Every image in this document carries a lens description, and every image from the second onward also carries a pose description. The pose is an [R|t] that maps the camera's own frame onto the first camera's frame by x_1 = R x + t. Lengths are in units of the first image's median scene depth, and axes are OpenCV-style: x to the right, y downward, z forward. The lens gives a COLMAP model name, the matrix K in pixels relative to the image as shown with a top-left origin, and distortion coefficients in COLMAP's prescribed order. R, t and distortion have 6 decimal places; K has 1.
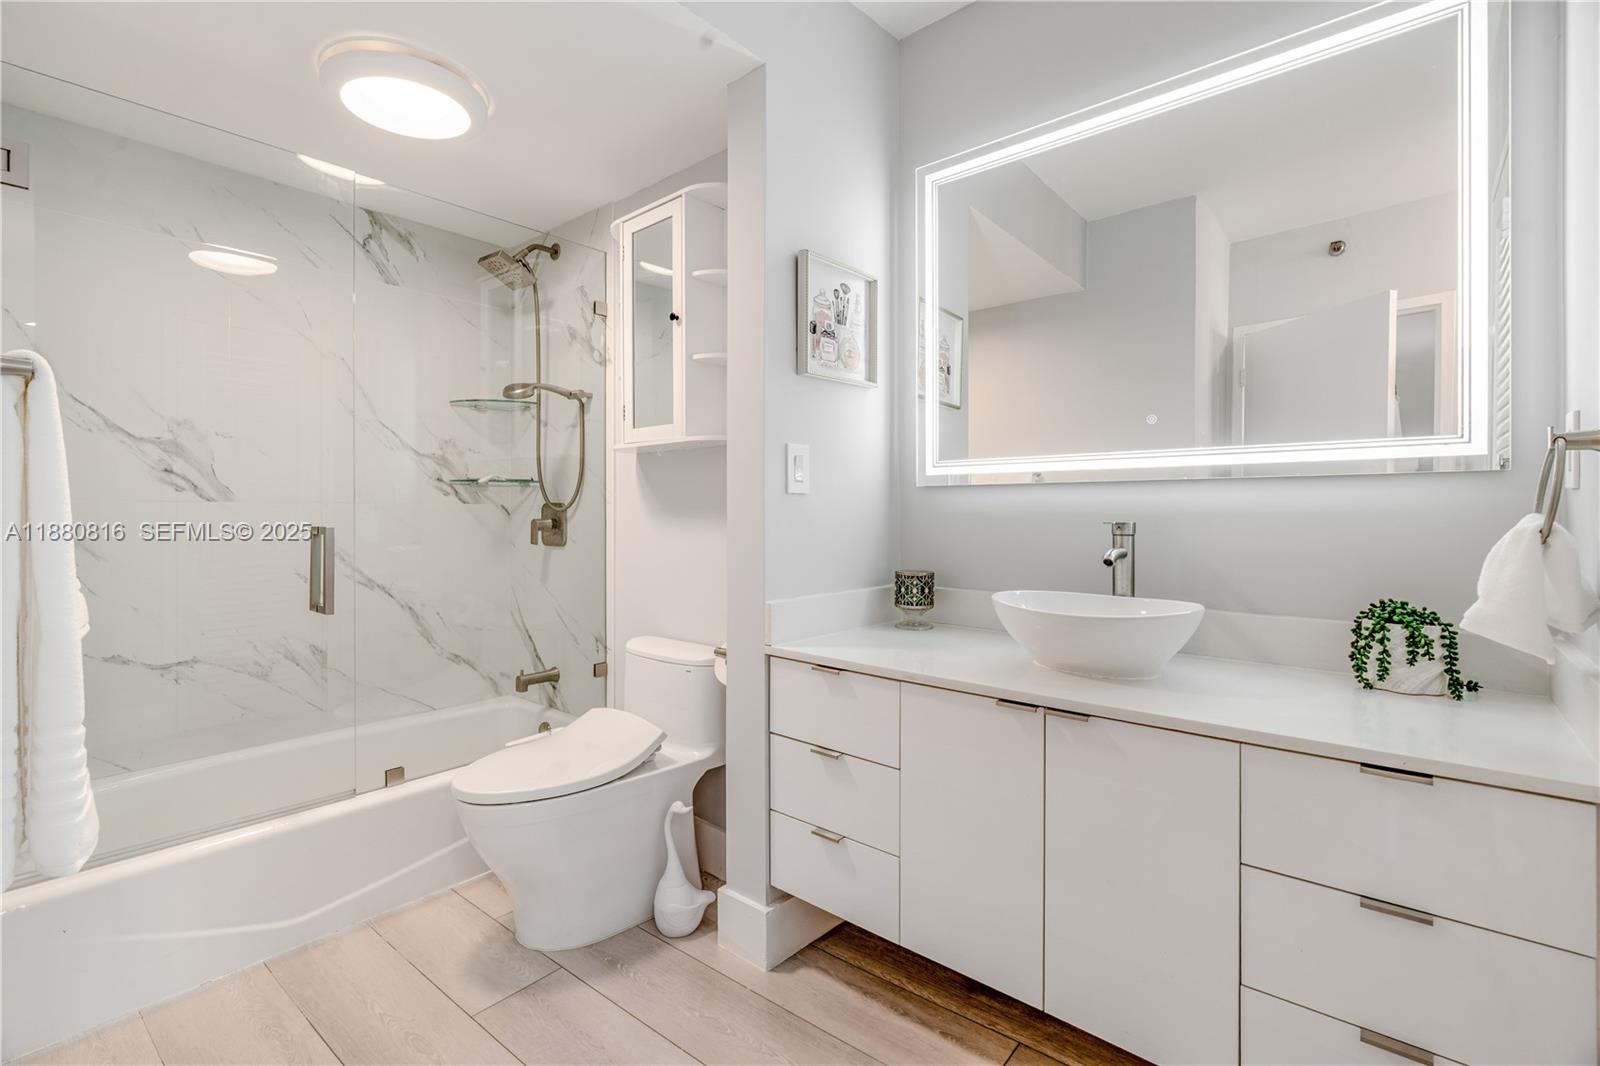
lens RADIAL K [[733.1, 0, 796.9], [0, 733.1, 516.3], [0, 0, 1]] dist [0.001299, 0.000303]
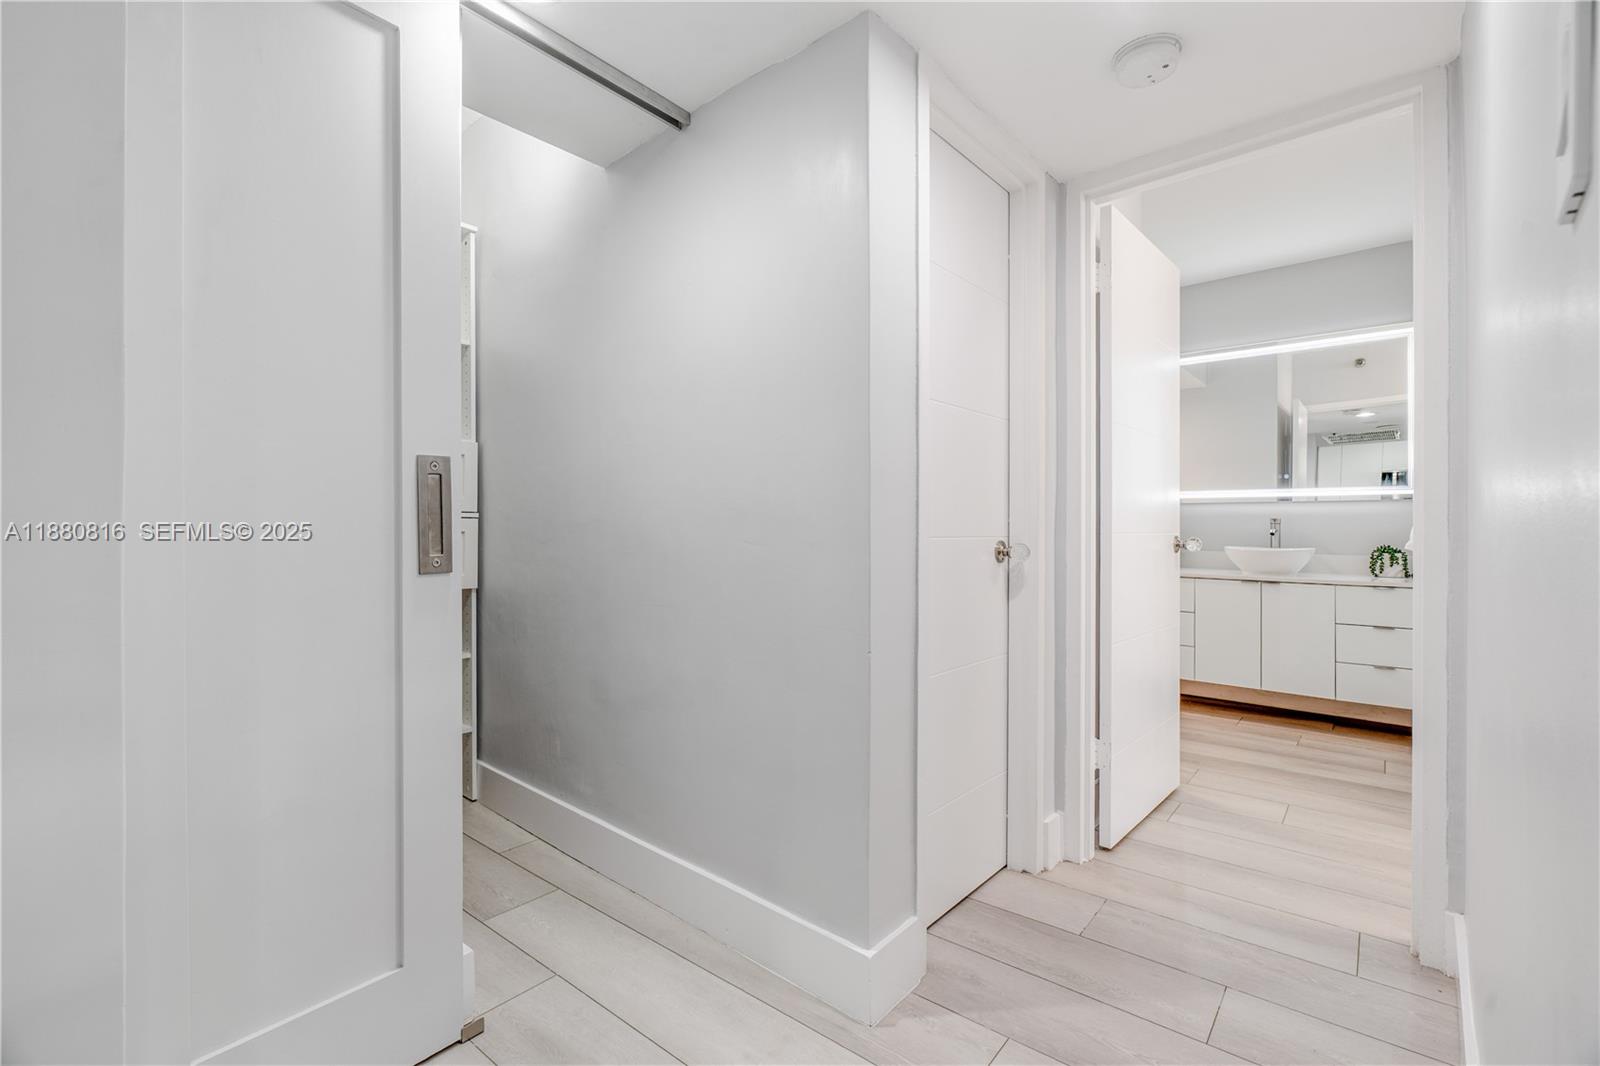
lens RADIAL K [[733.1, 0, 796.9], [0, 733.1, 516.3], [0, 0, 1]] dist [0.001299, 0.000303]
pose [[0.999804, 0.011196, -0.016353, -1.372781], [-0.011588, 0.999643, -0.024054, 0.097533], [0.016078, 0.024239, 0.999577, -1.819378]]
